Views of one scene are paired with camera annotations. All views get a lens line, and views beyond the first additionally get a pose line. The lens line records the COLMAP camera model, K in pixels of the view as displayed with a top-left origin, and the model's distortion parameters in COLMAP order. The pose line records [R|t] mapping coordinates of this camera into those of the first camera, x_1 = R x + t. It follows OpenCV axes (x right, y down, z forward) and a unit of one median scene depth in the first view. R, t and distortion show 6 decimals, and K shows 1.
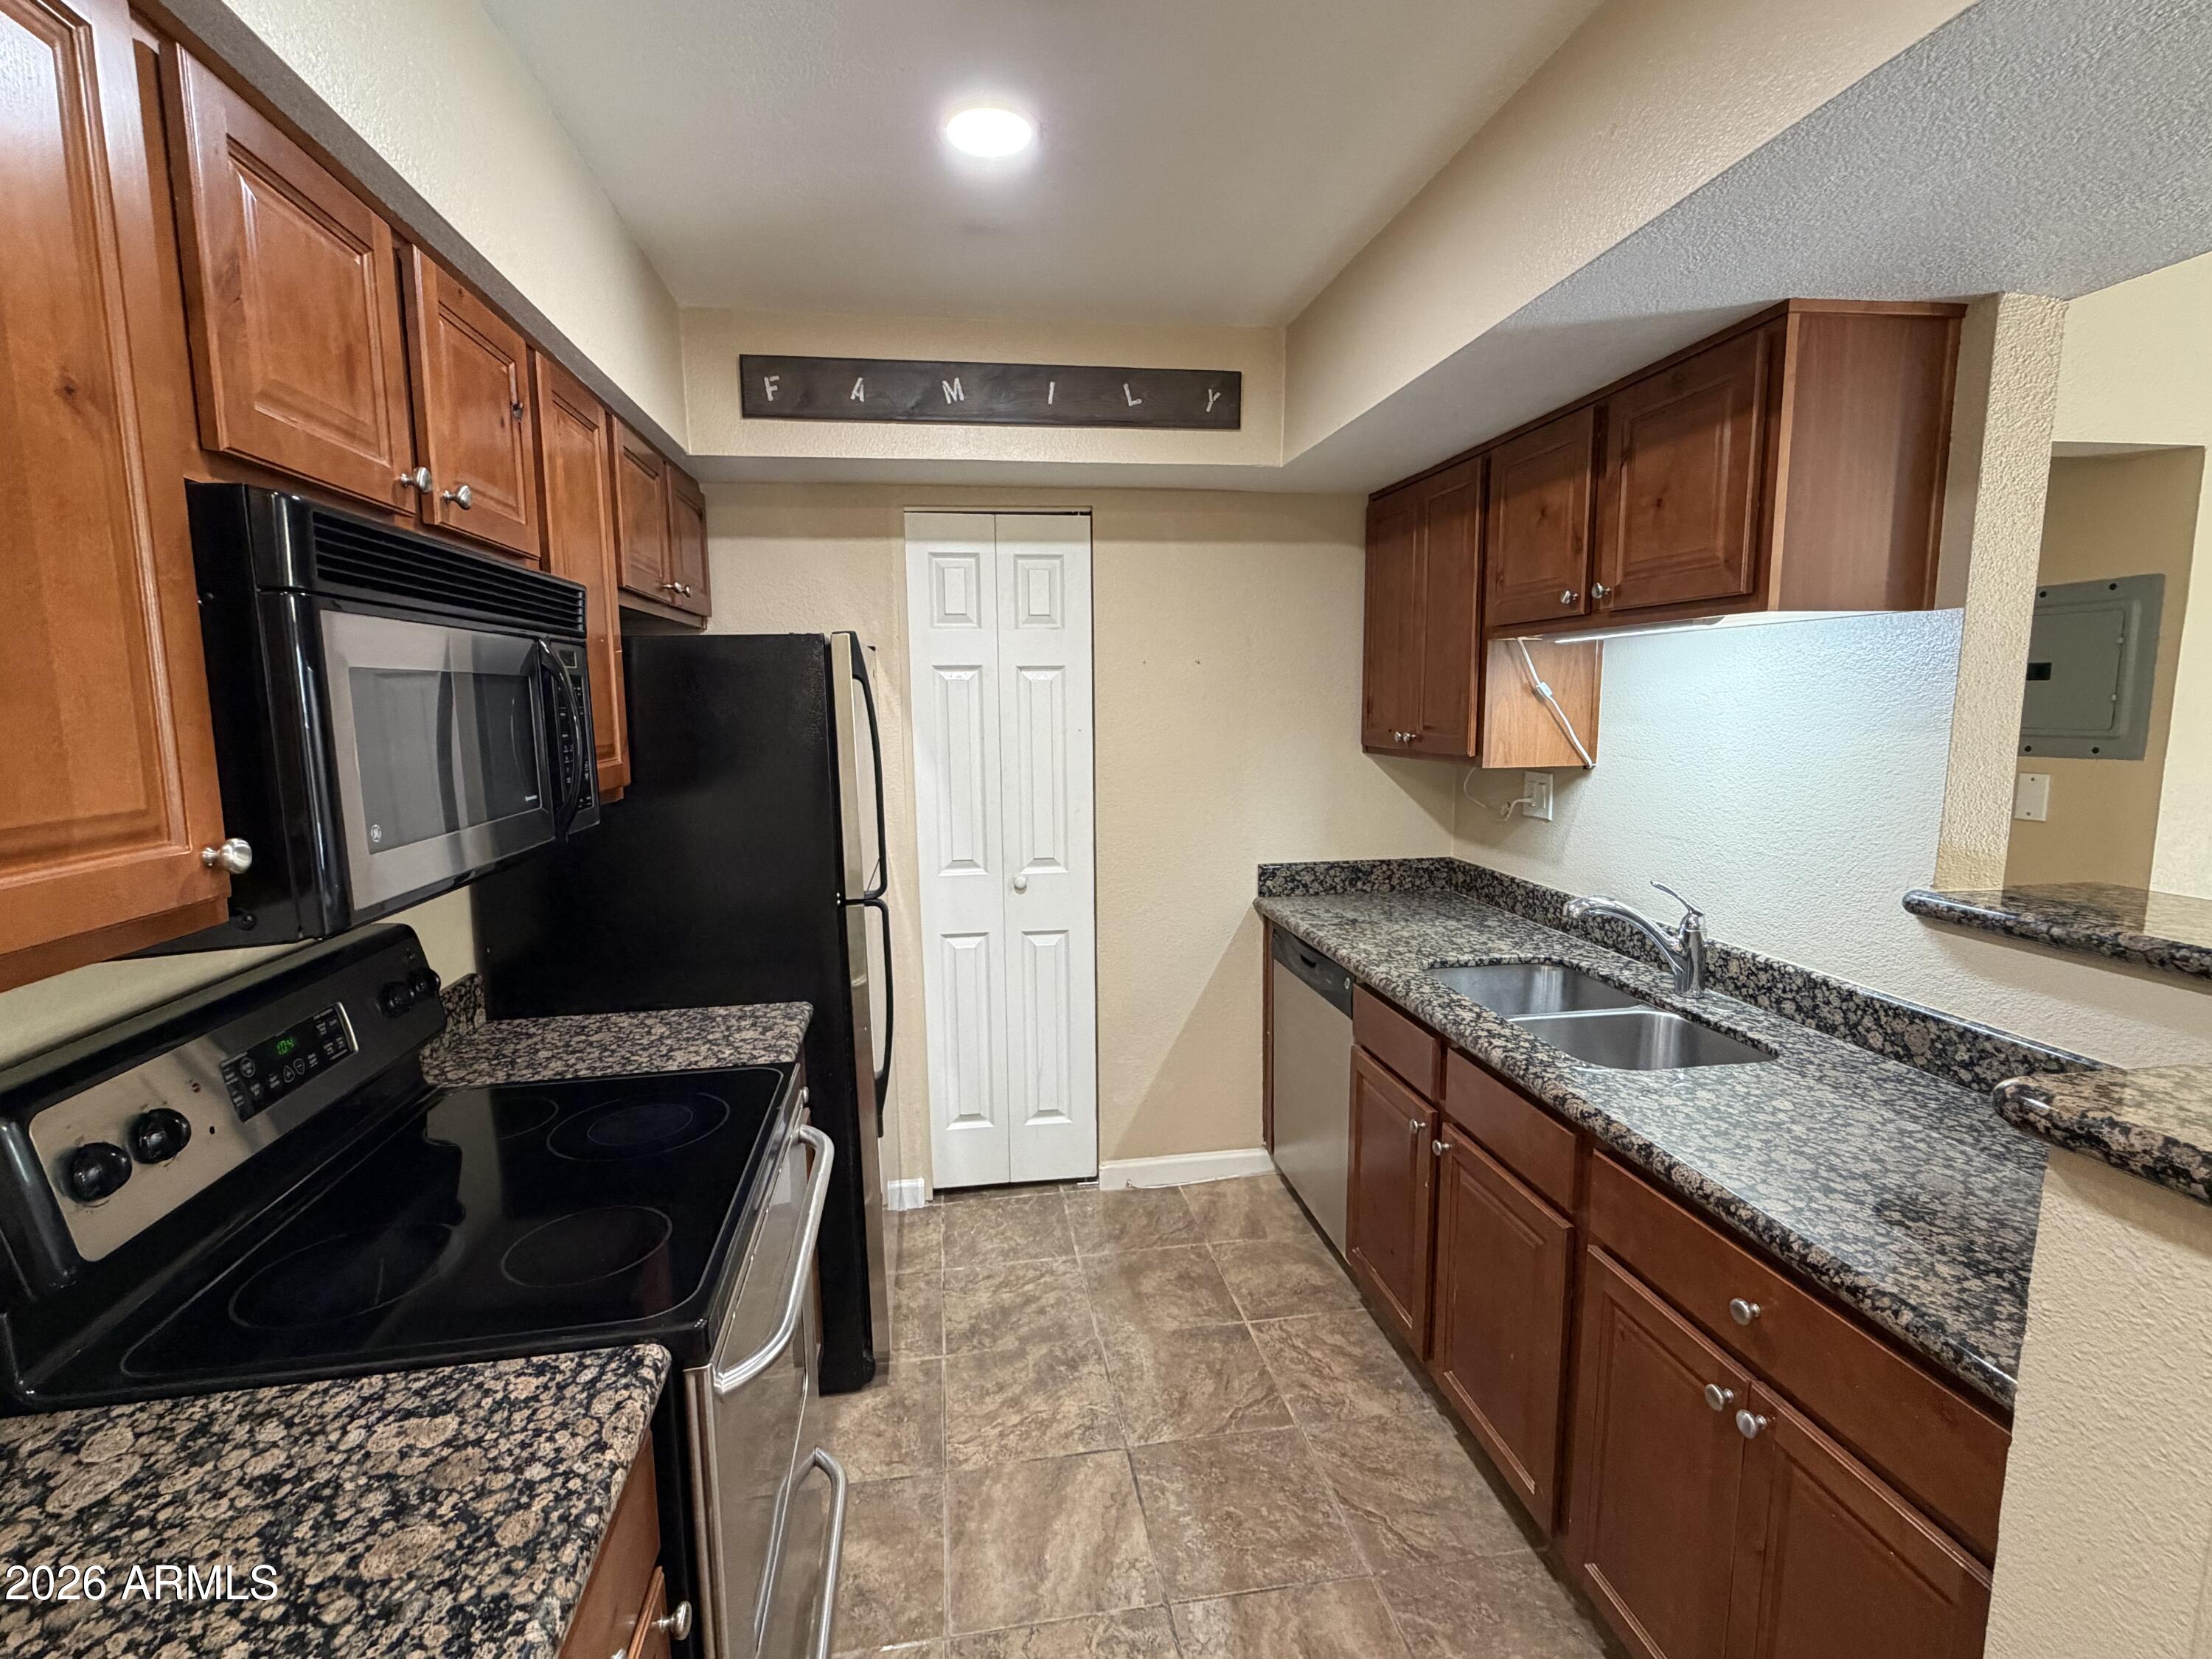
lens RADIAL K [[1021.8, 0, 1103.6], [0, 1021.8, 829.5], [0, 0, 1]] dist [-0.000145, -0.000198]
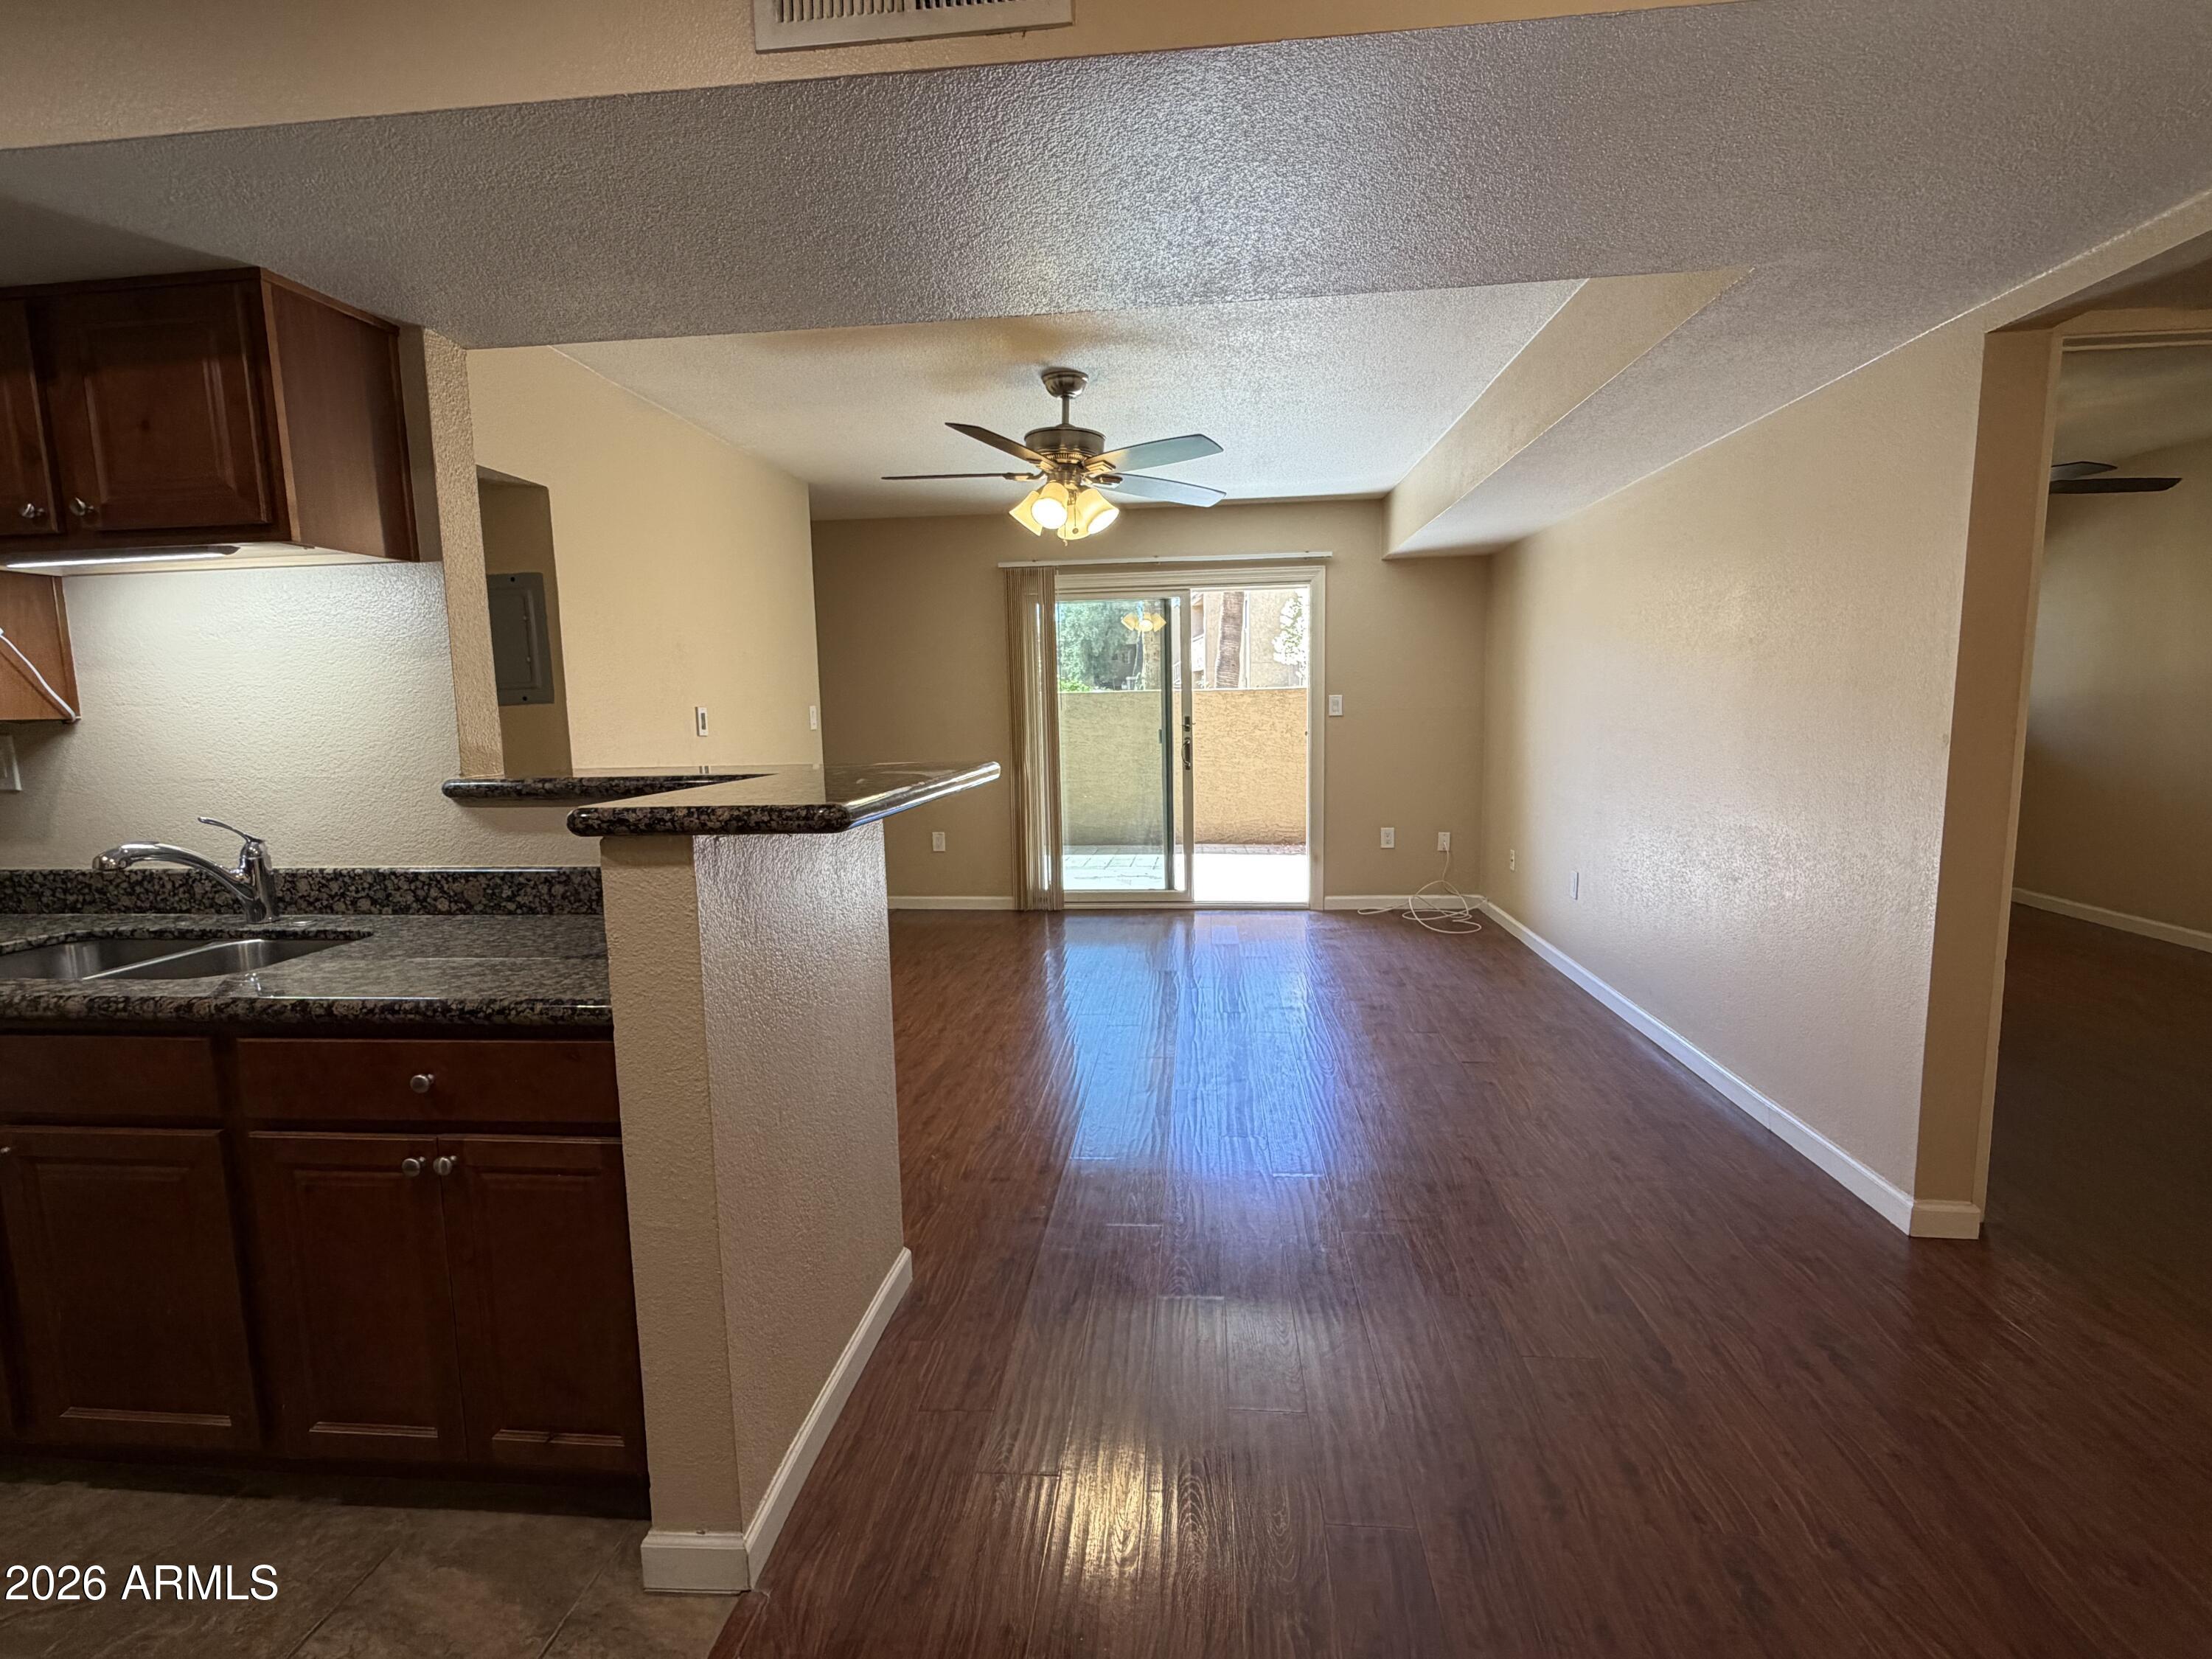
lens RADIAL K [[1021.8, 0, 1102.2], [0, 1021.8, 830.3], [0, 0, 1]] dist [-0.000145, -0.000198]
pose [[0.253128, -0.117306, 0.960295, -0.230744], [0.146447, 0.985829, 0.081822, 0.129892], [-0.956284, 0.119921, 0.266720, -0.118761]]
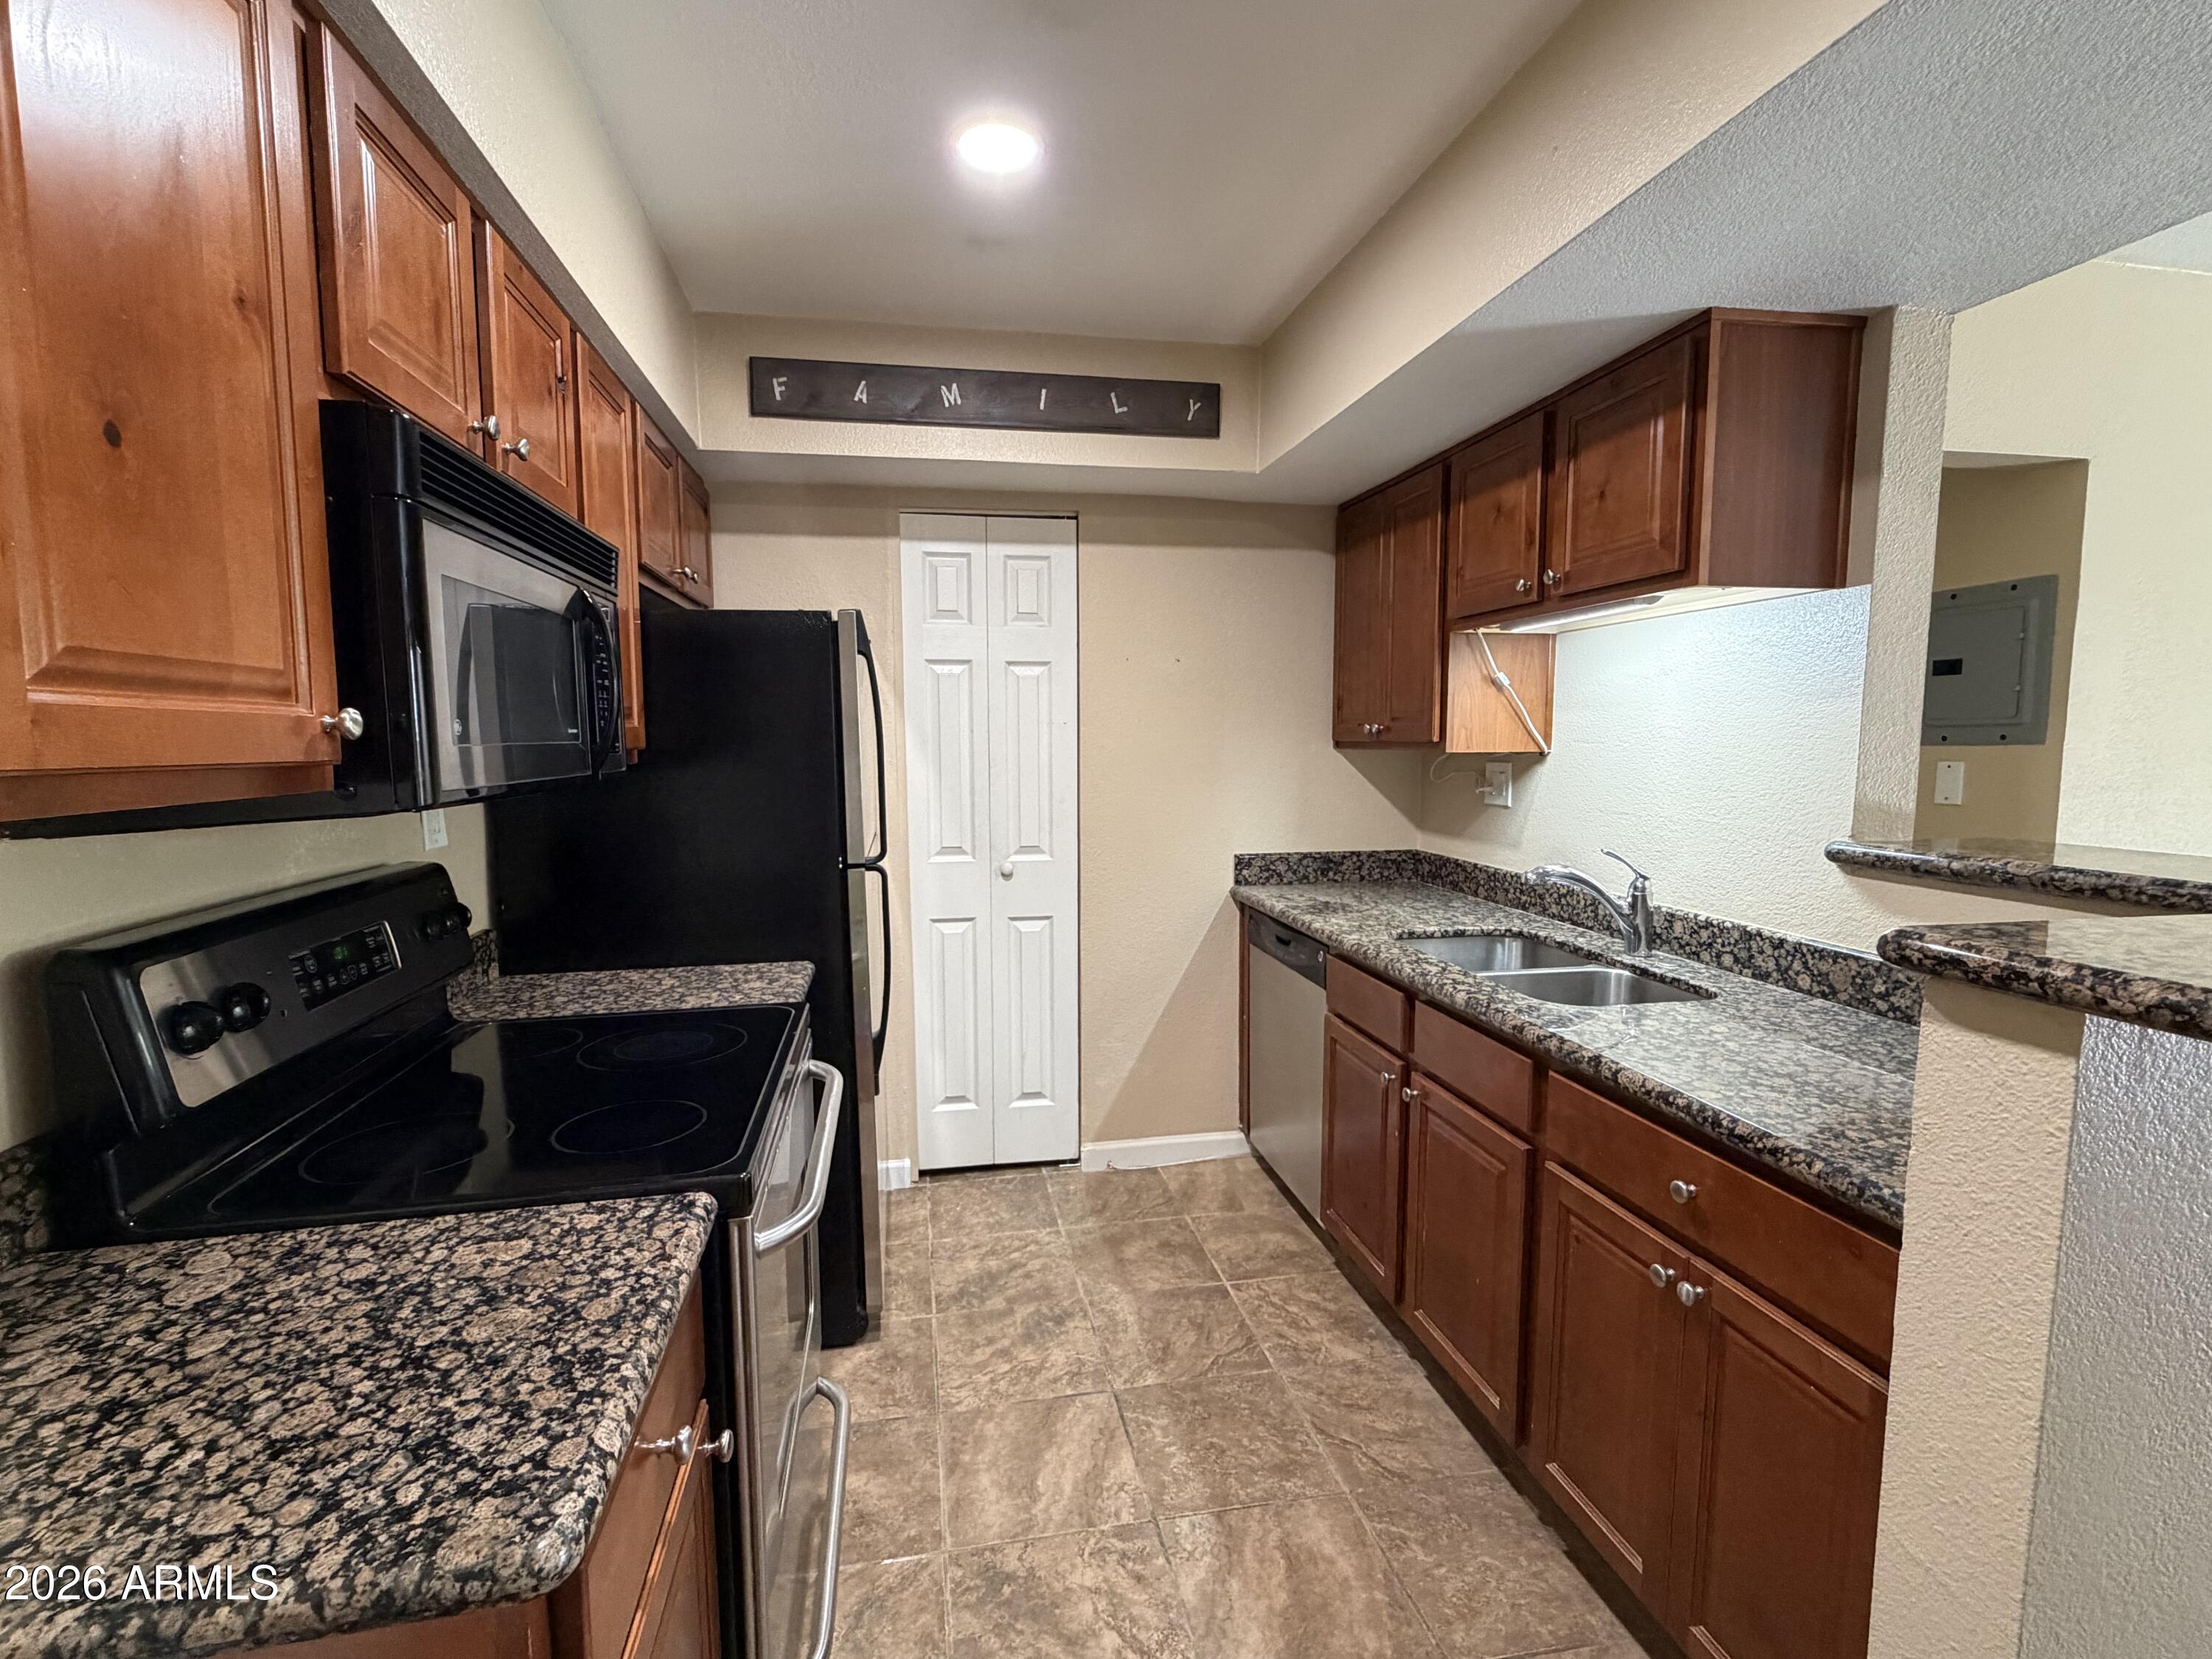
lens RADIAL K [[1021.8, 0, 1104.6], [0, 1021.8, 831.8], [0, 0, 1]] dist [-0.000145, -0.000198]
pose [[0.999511, 0.004693, 0.030905, -0.024583], [-0.003566, 0.999330, -0.036430, 0.087180], [-0.031056, 0.036302, 0.998858, -0.070440]]
